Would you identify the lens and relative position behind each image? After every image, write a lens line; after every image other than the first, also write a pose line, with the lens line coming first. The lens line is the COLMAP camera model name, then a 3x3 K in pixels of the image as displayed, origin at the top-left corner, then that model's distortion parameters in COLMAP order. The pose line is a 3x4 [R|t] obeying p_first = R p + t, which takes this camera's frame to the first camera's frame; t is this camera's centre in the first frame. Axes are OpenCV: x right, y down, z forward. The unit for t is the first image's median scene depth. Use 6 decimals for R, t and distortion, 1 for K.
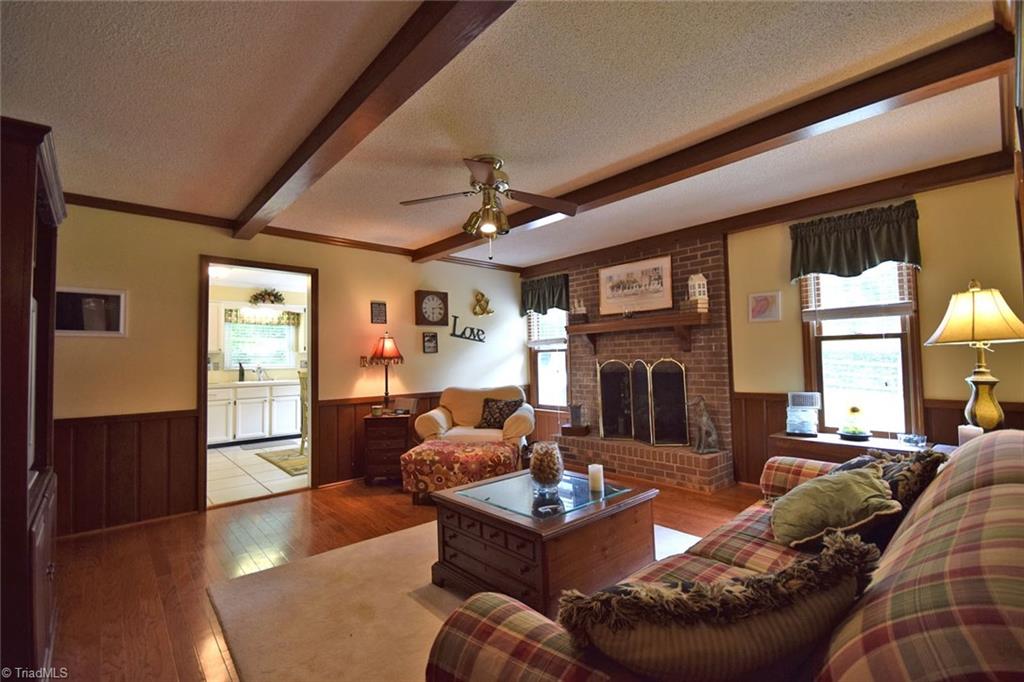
lens RADIAL K [[449.5, 0, 515.4], [0, 449.5, 339.6], [0, 0, 1]] dist [0.000185, -0.004620]
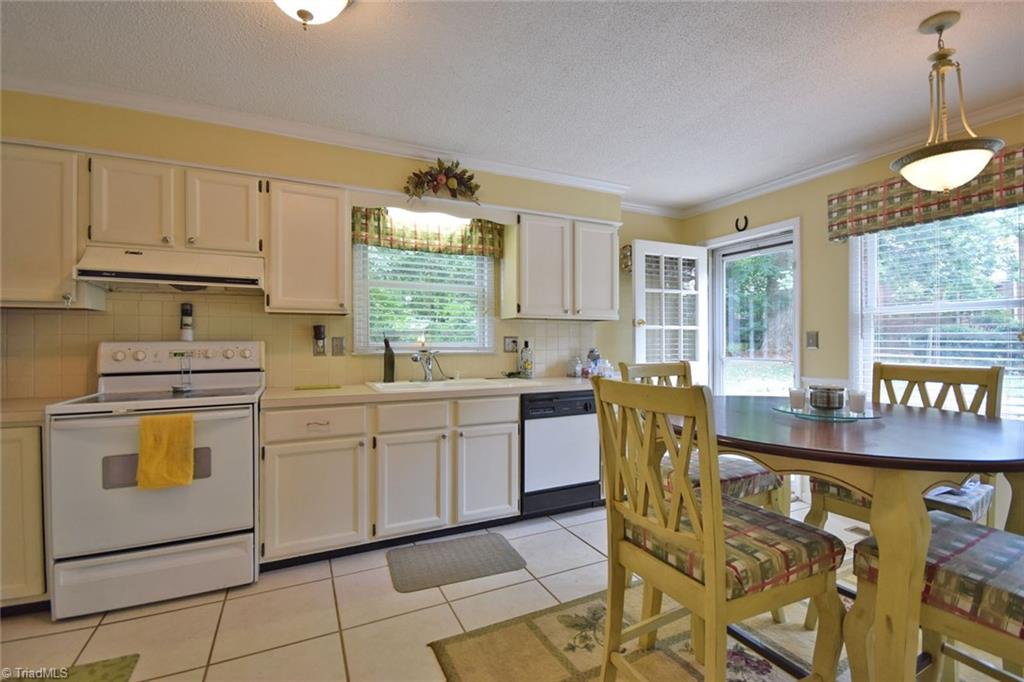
lens RADIAL K [[449.5, 0, 507.3], [0, 449.5, 338.1], [0, 0, 1]] dist [0.000185, -0.004620]
pose [[0.956365, 0.019676, -0.291512, -0.268331], [-0.005755, 0.998805, 0.048536, 0.021484], [0.292118, -0.044740, 0.955335, 0.443997]]
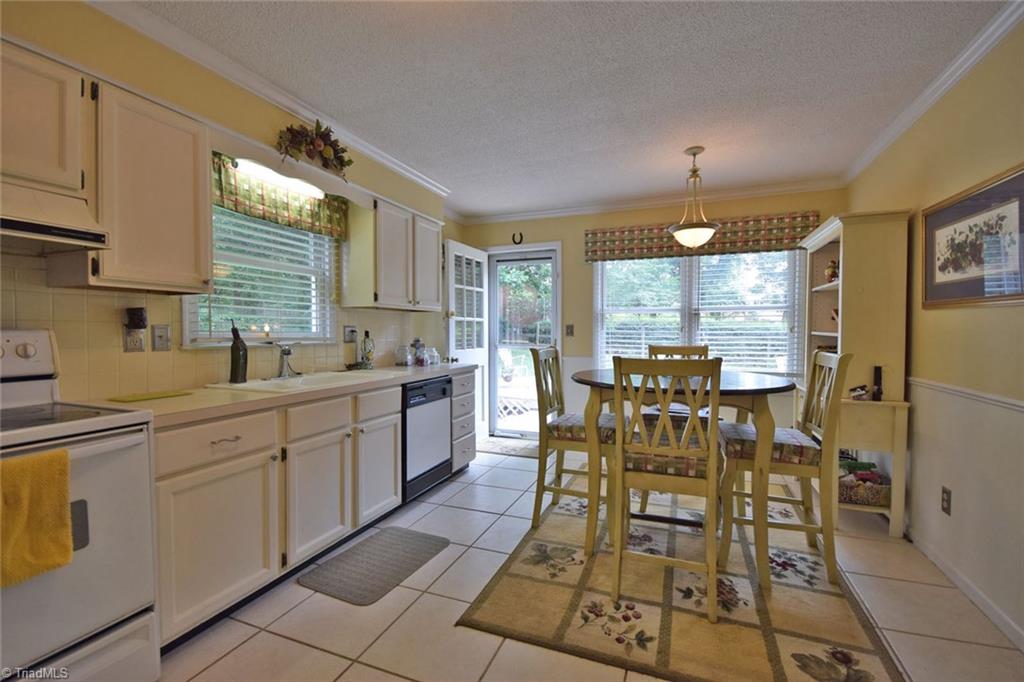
lens RADIAL K [[449.5, 0, 512.5], [0, 449.5, 340.3], [0, 0, 1]] dist [0.000185, -0.004620]
pose [[0.899244, 0.014830, 0.437195, -0.409000], [-0.043620, 0.997484, 0.055885, 0.024169], [-0.435267, -0.069325, 0.897629, 0.432109]]
